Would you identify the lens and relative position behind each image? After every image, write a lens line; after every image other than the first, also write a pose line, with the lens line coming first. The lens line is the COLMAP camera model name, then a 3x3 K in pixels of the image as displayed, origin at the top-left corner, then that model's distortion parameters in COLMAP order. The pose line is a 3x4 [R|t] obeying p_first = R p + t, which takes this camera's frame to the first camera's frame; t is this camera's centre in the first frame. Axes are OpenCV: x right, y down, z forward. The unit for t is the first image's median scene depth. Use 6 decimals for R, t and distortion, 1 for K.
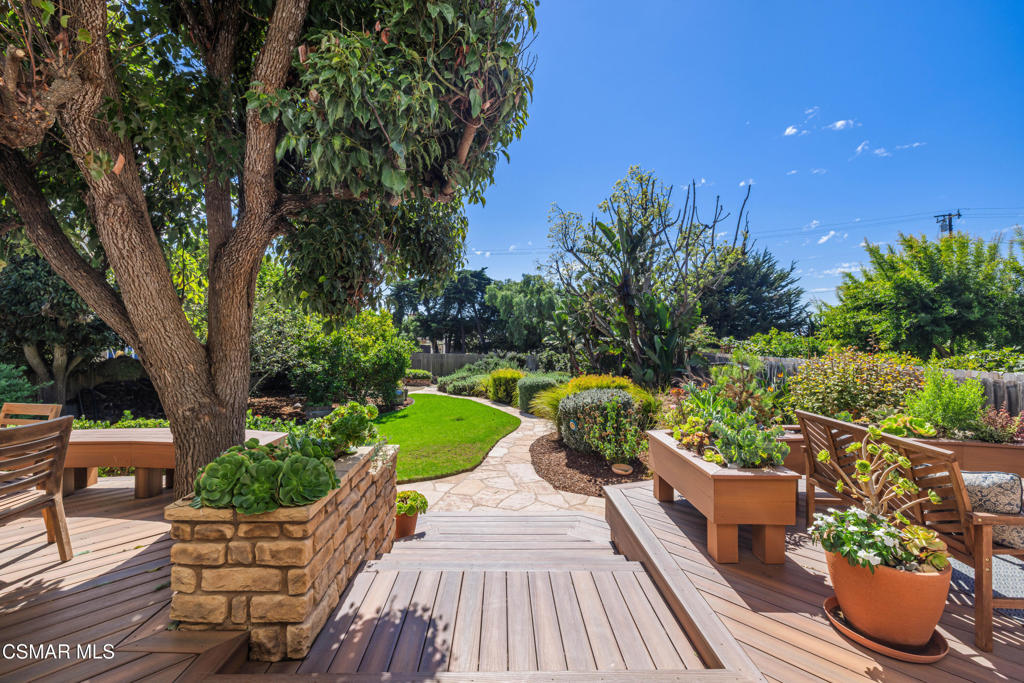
lens RADIAL K [[427.9, 0, 506.2], [0, 427.9, 335.7], [0, 0, 1]] dist [0.001753, 0.000271]
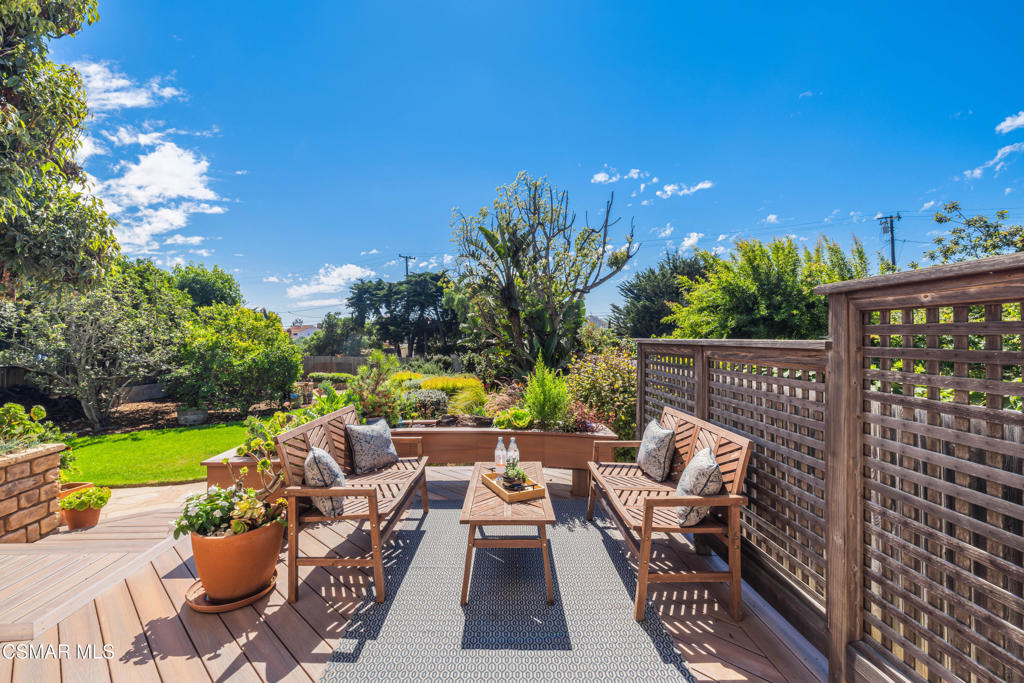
lens RADIAL K [[431.7, 0, 506.4], [0, 431.7, 336.6], [0, 0, 1]] dist [0.000382, 0.000351]
pose [[0.999566, -0.008962, 0.028055, 0.247272], [0.009056, 0.999954, -0.003215, 0.000677], [-0.028025, 0.003468, 0.999601, -0.032383]]
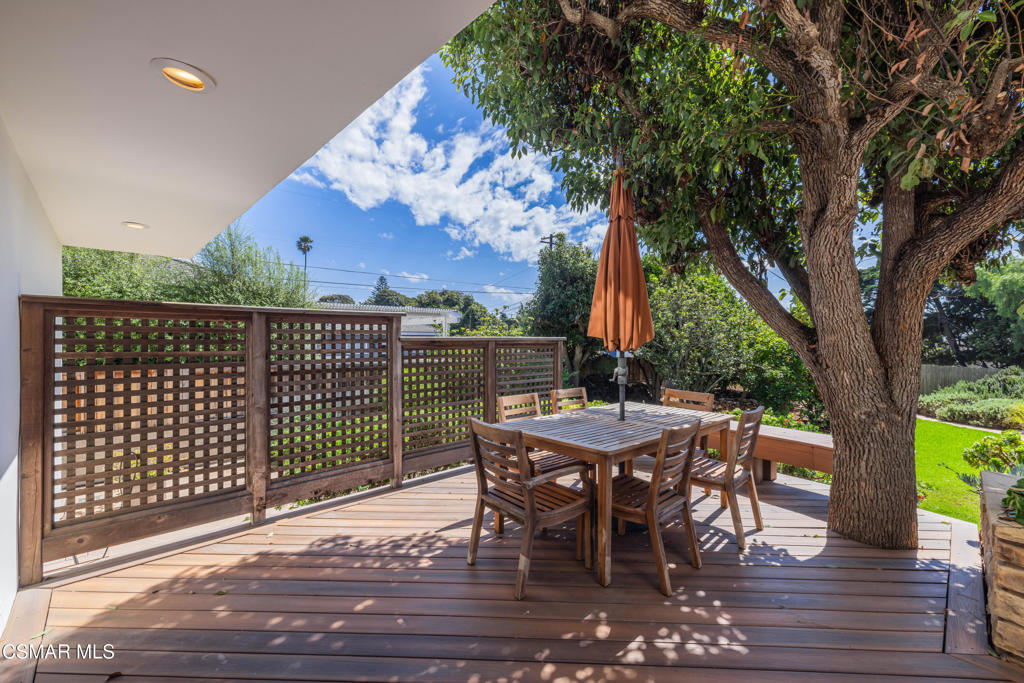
lens RADIAL K [[431.7, 0, 506.4], [0, 431.7, 336.6], [0, 0, 1]] dist [0.000382, 0.000351]
pose [[0.676320, 0.001639, -0.736606, -0.125889], [-0.006546, 0.999971, -0.003785, 0.001026], [0.736579, 0.007381, 0.676311, -0.063719]]
